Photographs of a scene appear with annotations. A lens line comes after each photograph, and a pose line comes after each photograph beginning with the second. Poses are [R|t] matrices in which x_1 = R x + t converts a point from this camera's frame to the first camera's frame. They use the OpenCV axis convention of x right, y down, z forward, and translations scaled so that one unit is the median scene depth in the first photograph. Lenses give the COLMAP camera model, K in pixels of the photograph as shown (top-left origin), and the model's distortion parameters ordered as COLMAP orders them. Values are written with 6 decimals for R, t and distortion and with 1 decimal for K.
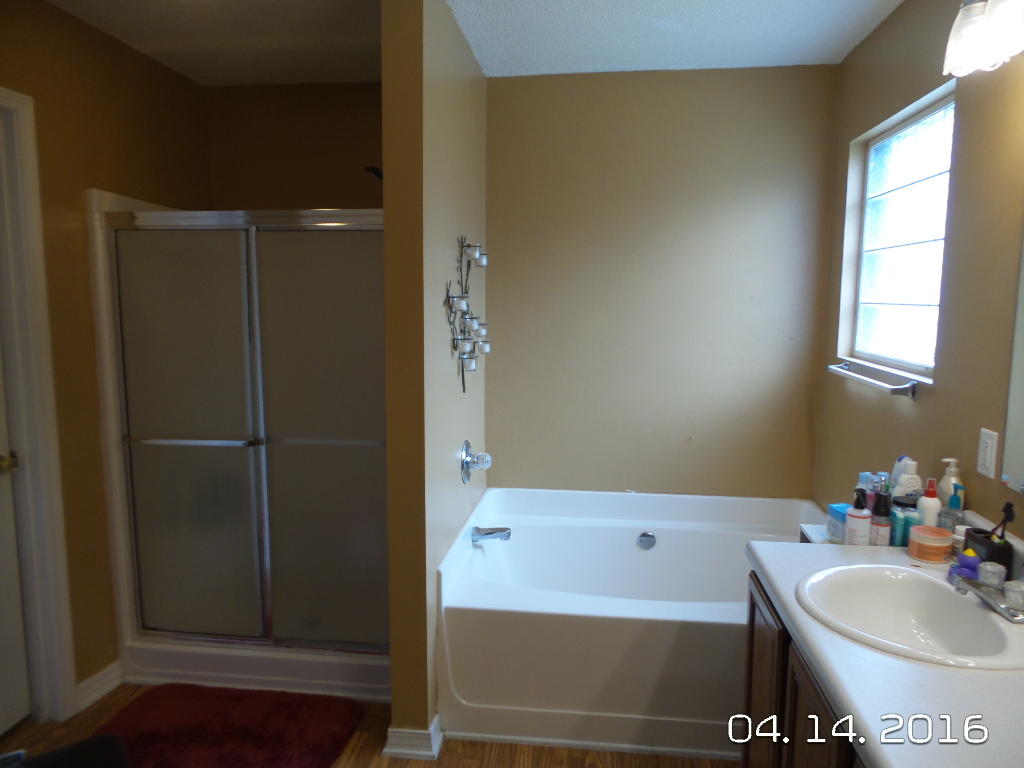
lens RADIAL K [[706.1, 0, 525.2], [0, 706.1, 385.8], [0, 0, 1]] dist [-0.009368, 0.010909]
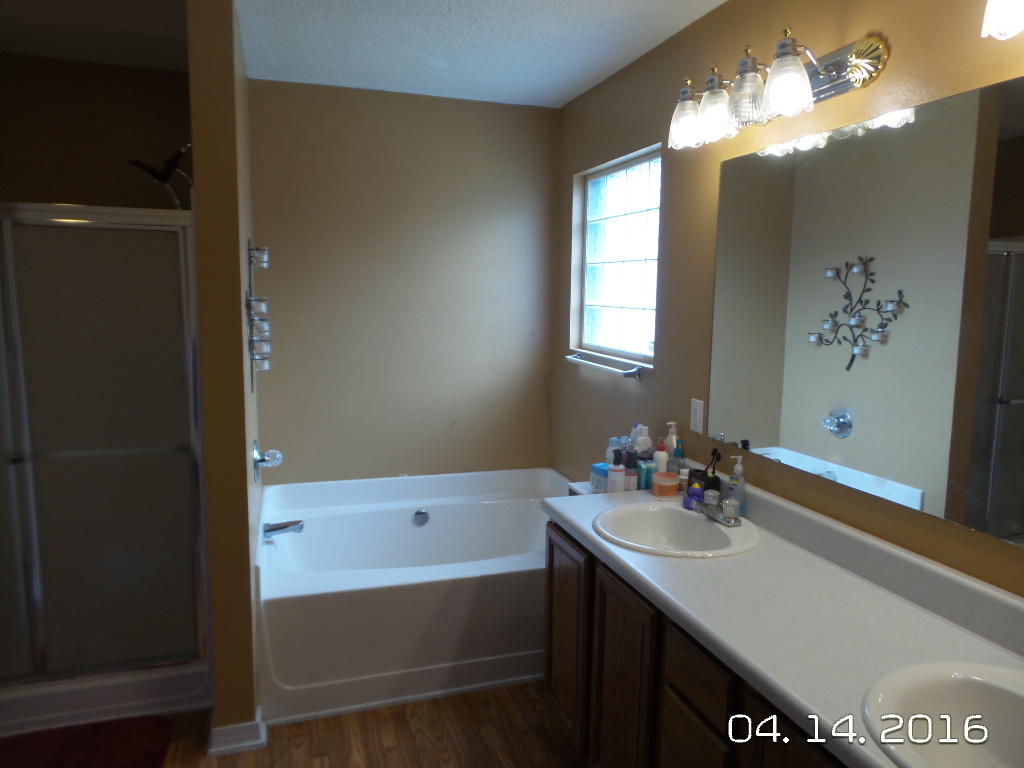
lens RADIAL K [[706.1, 0, 525.2], [0, 706.1, 385.8], [0, 0, 1]] dist [-0.009368, 0.010909]
pose [[0.901776, -0.045848, 0.429766, -0.223791], [0.040978, 0.998948, 0.020584, -0.006879], [-0.430257, -0.000951, 0.902706, -0.110898]]
